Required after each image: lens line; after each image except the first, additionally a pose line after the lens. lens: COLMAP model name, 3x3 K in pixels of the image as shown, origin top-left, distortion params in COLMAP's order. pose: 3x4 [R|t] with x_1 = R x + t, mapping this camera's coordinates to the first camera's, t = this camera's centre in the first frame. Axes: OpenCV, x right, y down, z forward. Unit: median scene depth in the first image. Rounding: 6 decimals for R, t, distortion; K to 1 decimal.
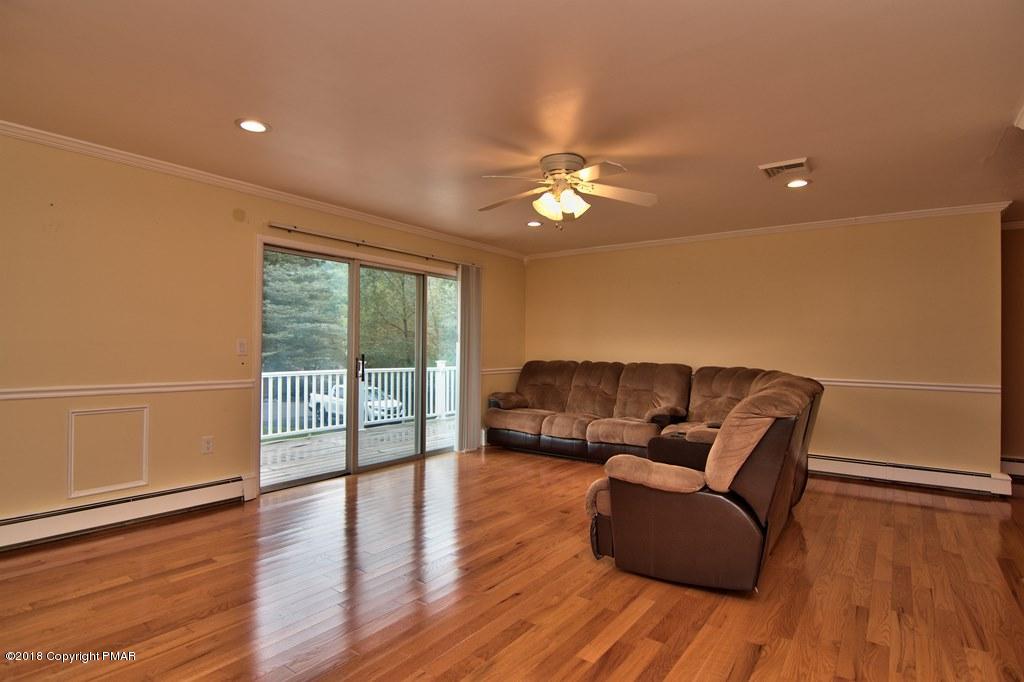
lens RADIAL K [[506.1, 0, 507.0], [0, 506.1, 345.6], [0, 0, 1]] dist [-0.002169, -0.000268]
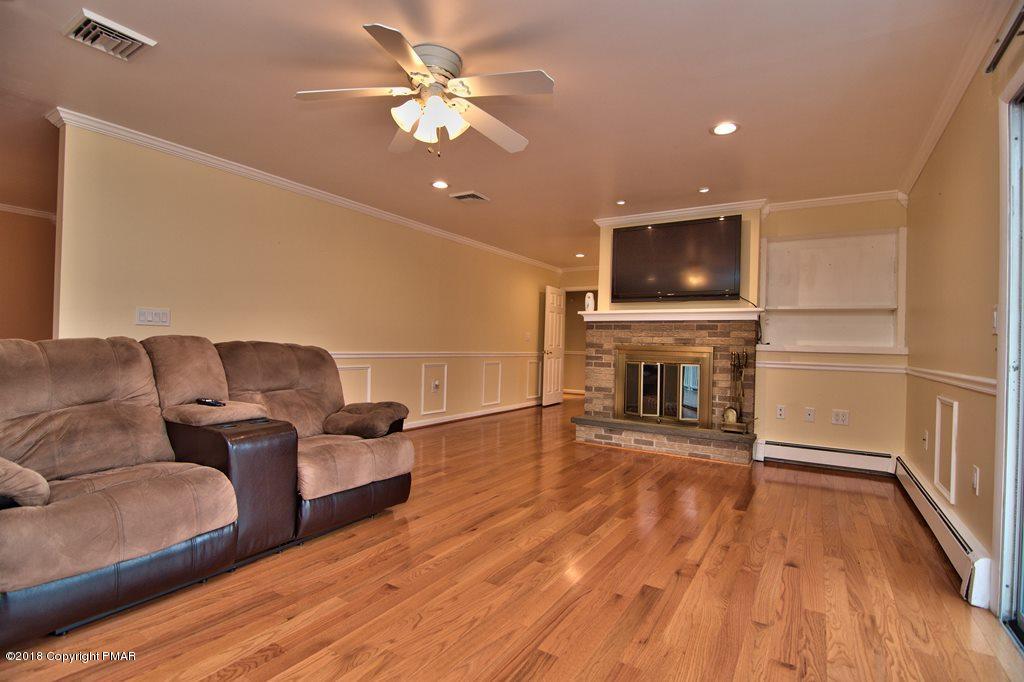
lens RADIAL K [[487.7, 0, 508.9], [0, 487.7, 345.2], [0, 0, 1]] dist [-0.004565, -0.011027]
pose [[-0.995724, -0.051411, -0.076754, 0.041102], [-0.049895, 0.998522, -0.021537, 0.084713], [0.077747, -0.017616, -0.996817, 1.705828]]
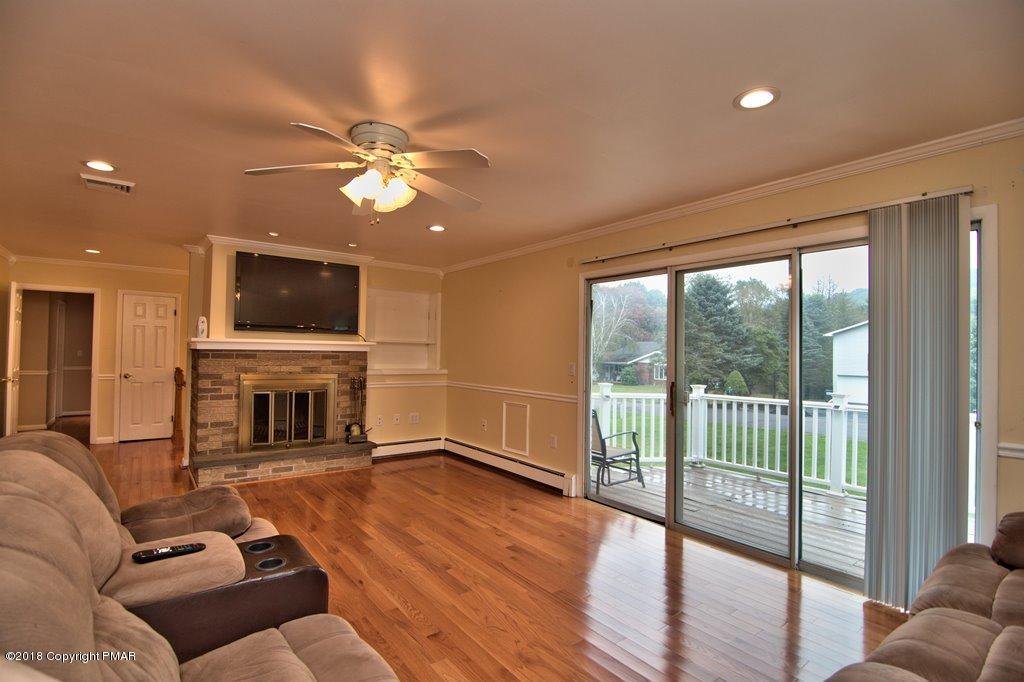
lens RADIAL K [[487.7, 0, 508.9], [0, 487.7, 345.2], [0, 0, 1]] dist [-0.004565, -0.011027]
pose [[-0.277951, -0.045795, -0.959503, 0.737455], [-0.004744, 0.998916, -0.046301, 0.010640], [0.960583, -0.008318, -0.277867, 1.386496]]
